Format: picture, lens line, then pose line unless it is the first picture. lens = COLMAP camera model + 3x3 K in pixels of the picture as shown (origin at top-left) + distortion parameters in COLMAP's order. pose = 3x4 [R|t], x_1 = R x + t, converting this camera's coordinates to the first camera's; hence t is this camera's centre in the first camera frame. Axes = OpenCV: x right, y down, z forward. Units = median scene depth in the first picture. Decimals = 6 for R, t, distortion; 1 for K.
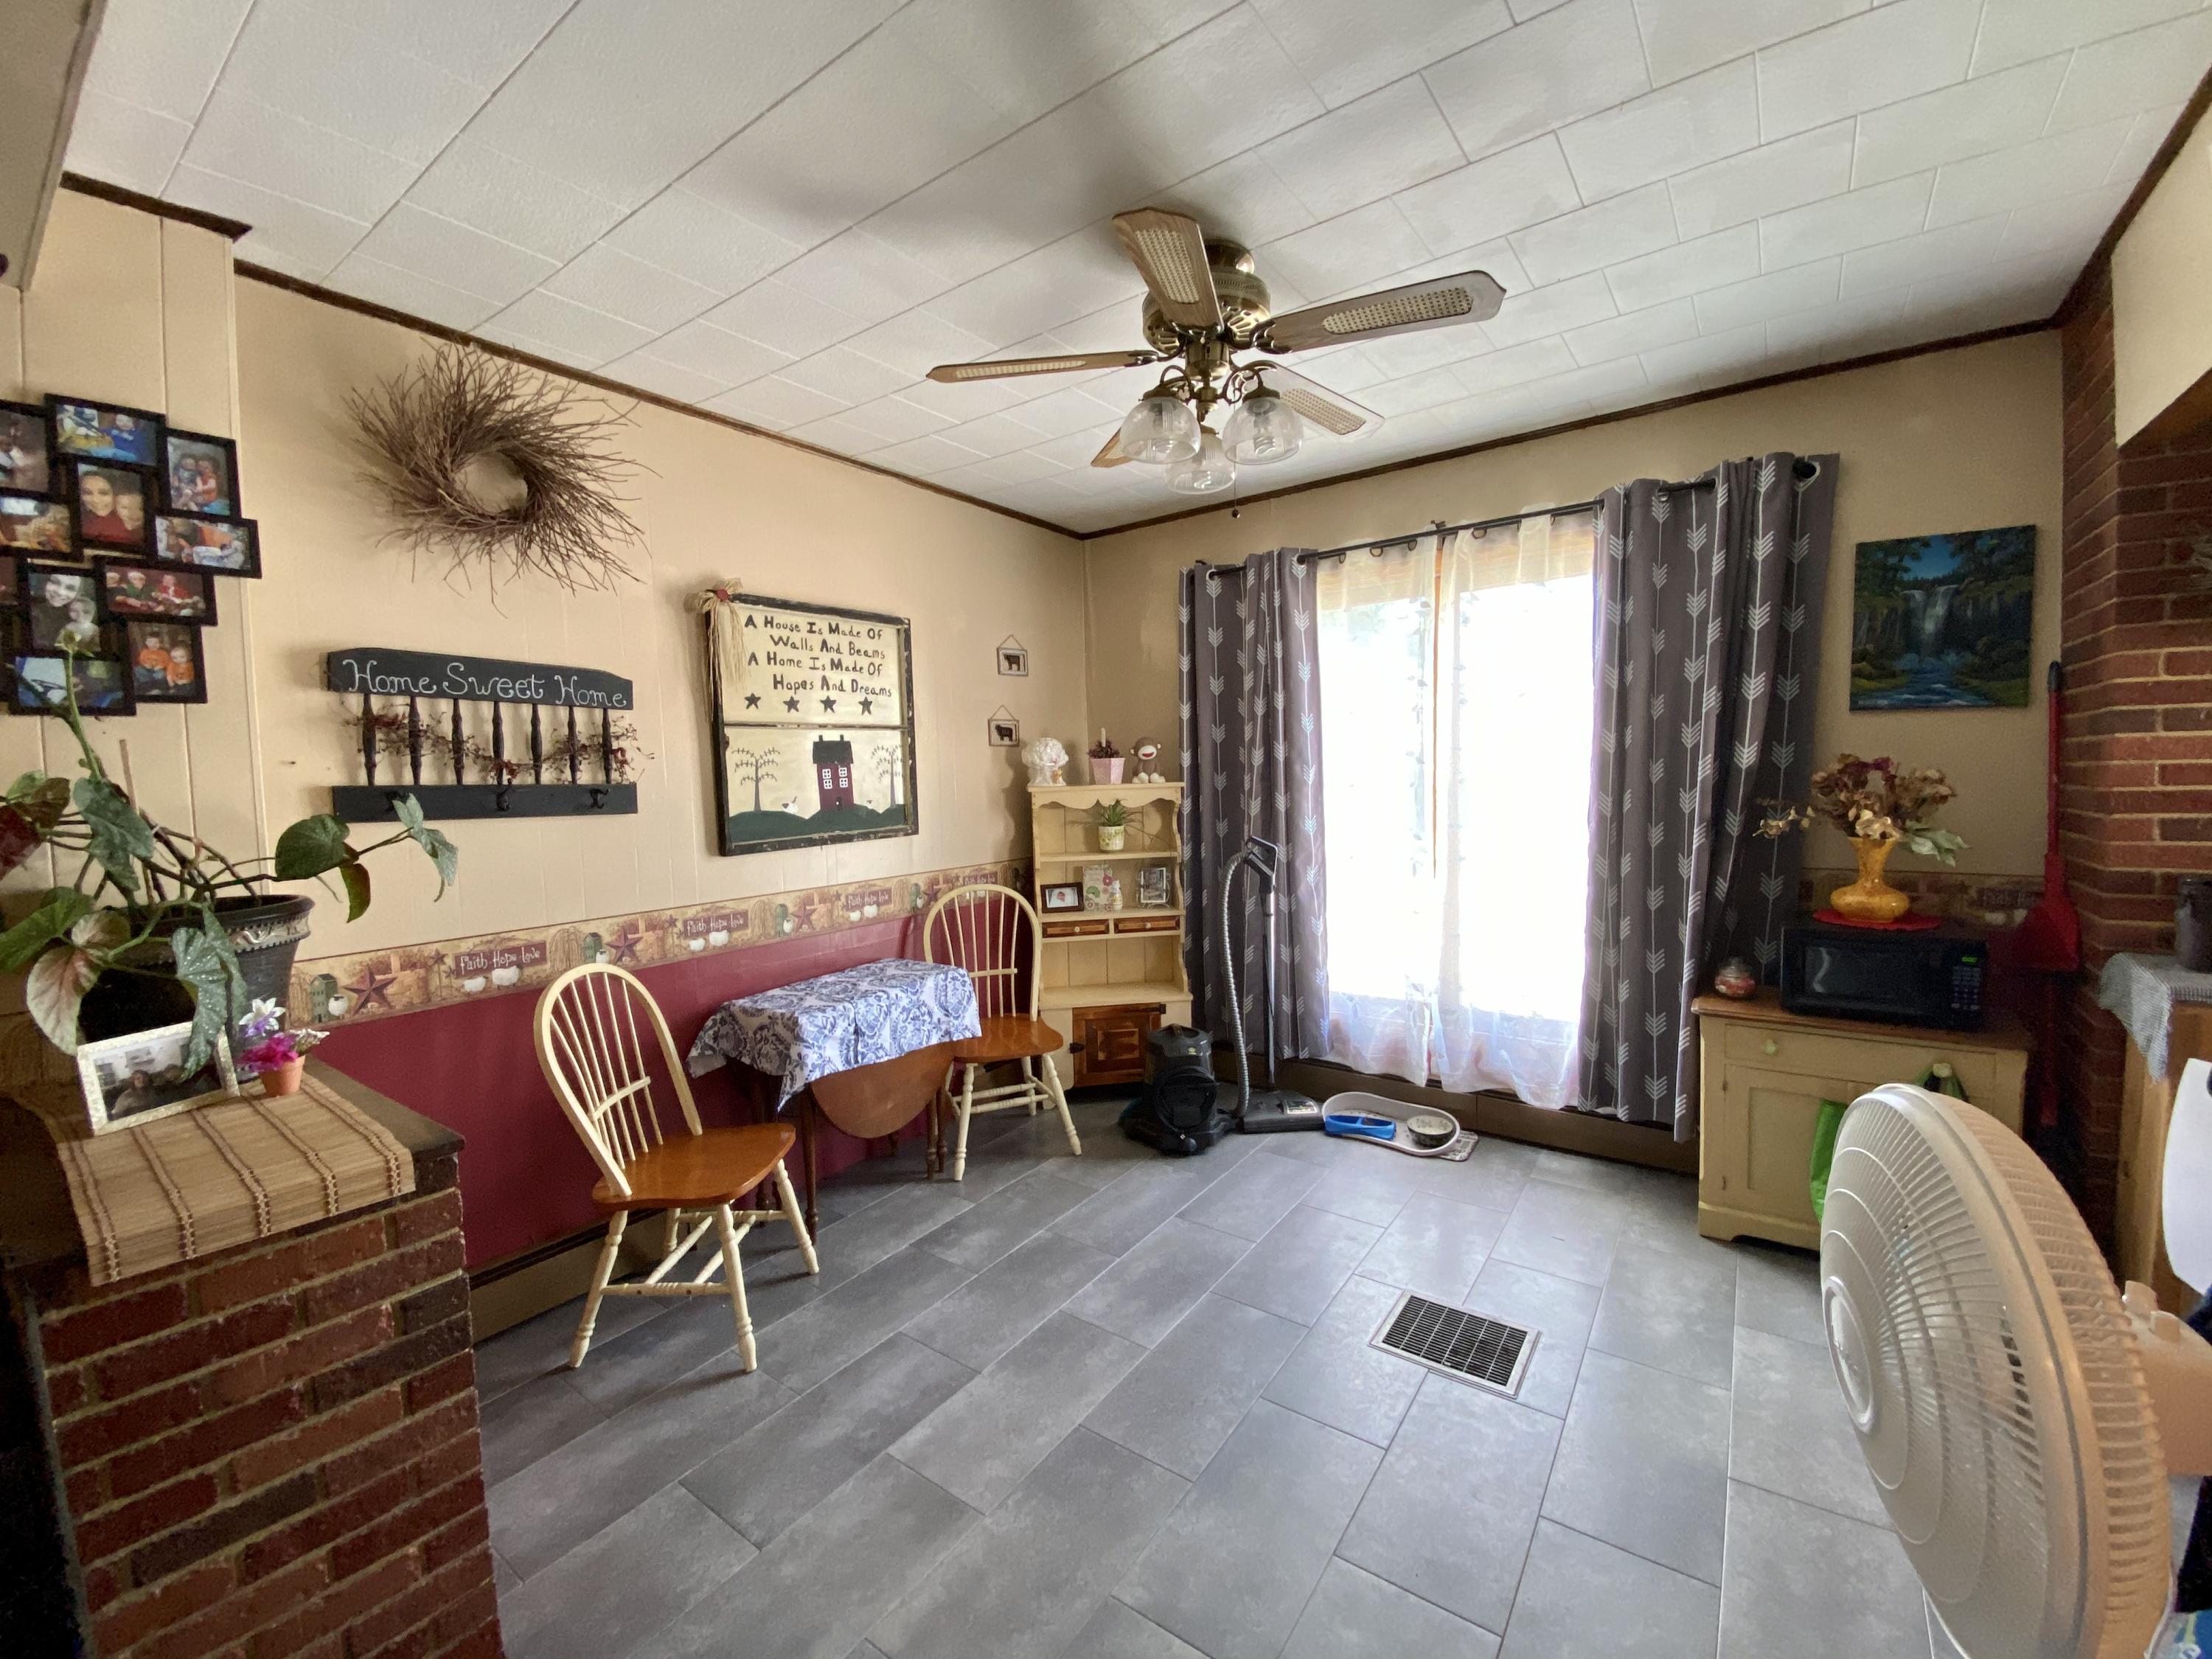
lens RADIAL K [[907.4, 0, 1106.0], [0, 907.4, 829.5], [0, 0, 1]] dist [0.000682, -0.012264]
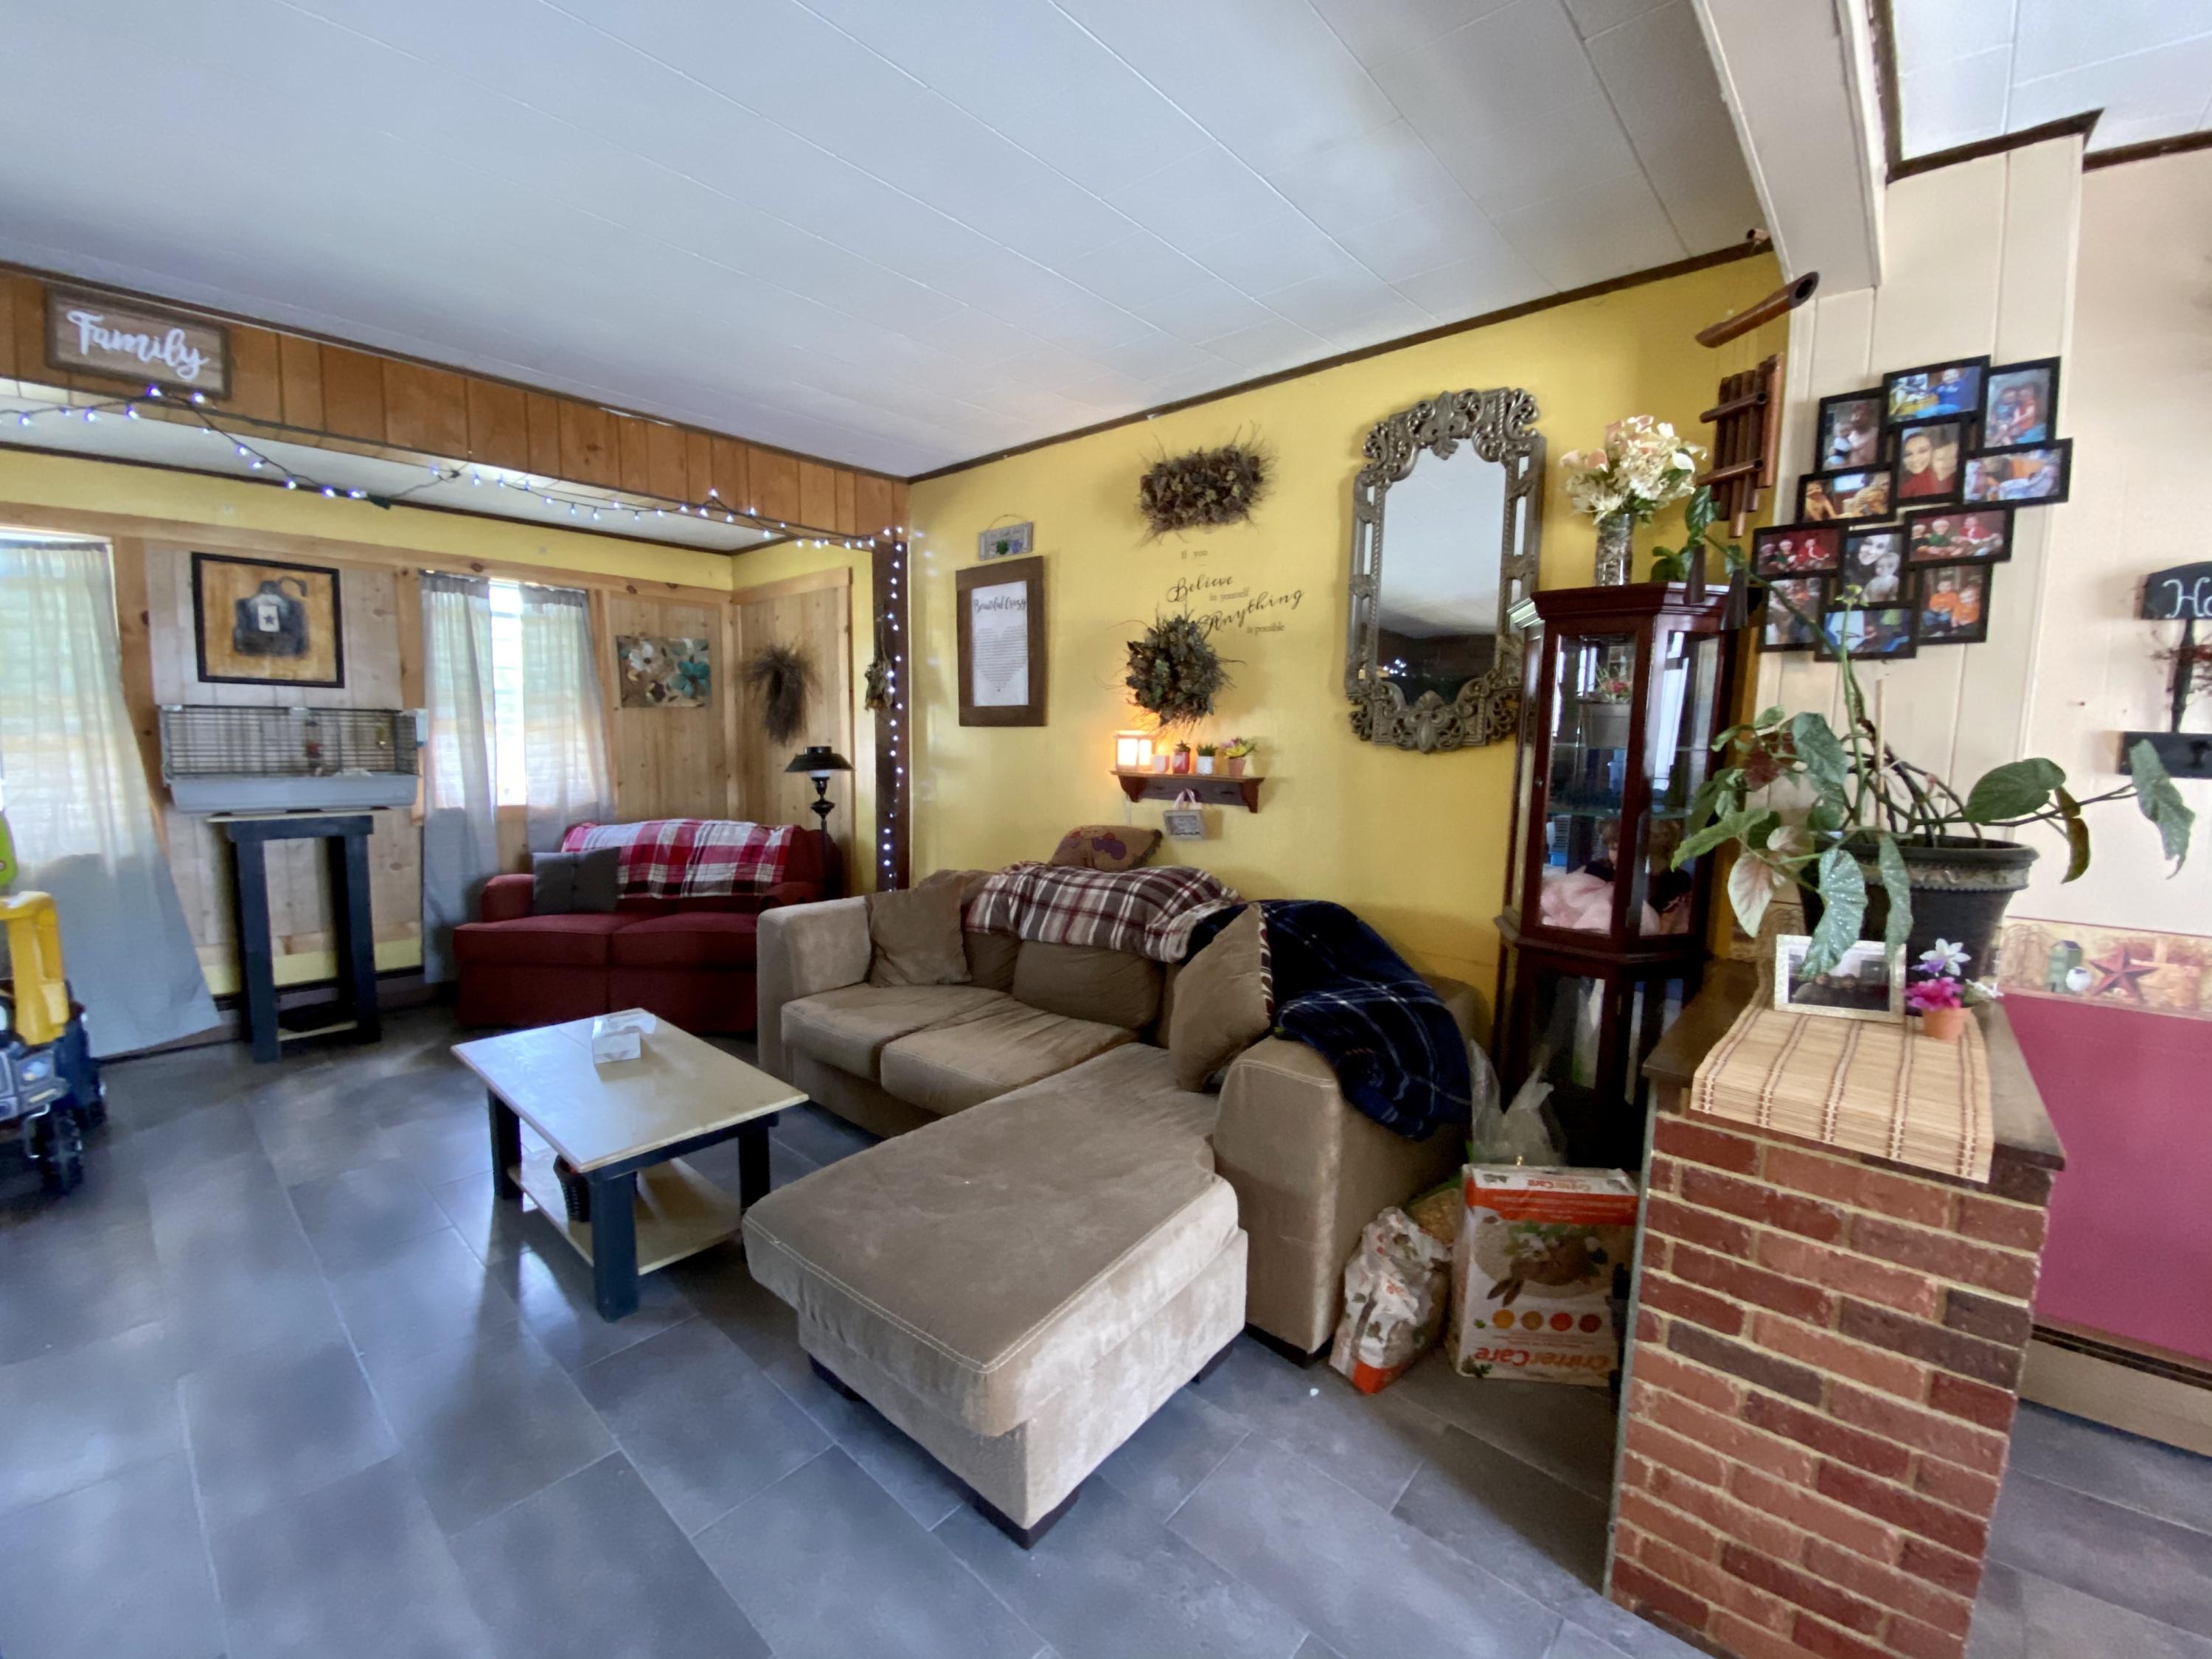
lens RADIAL K [[907.4, 0, 1106.0], [0, 907.4, 829.5], [0, 0, 1]] dist [0.000682, -0.012264]
pose [[-0.100696, 0.131708, -0.986161, 0.112310], [-0.075455, 0.987333, 0.139569, -0.000597], [0.992052, 0.088465, -0.089482, 0.147994]]
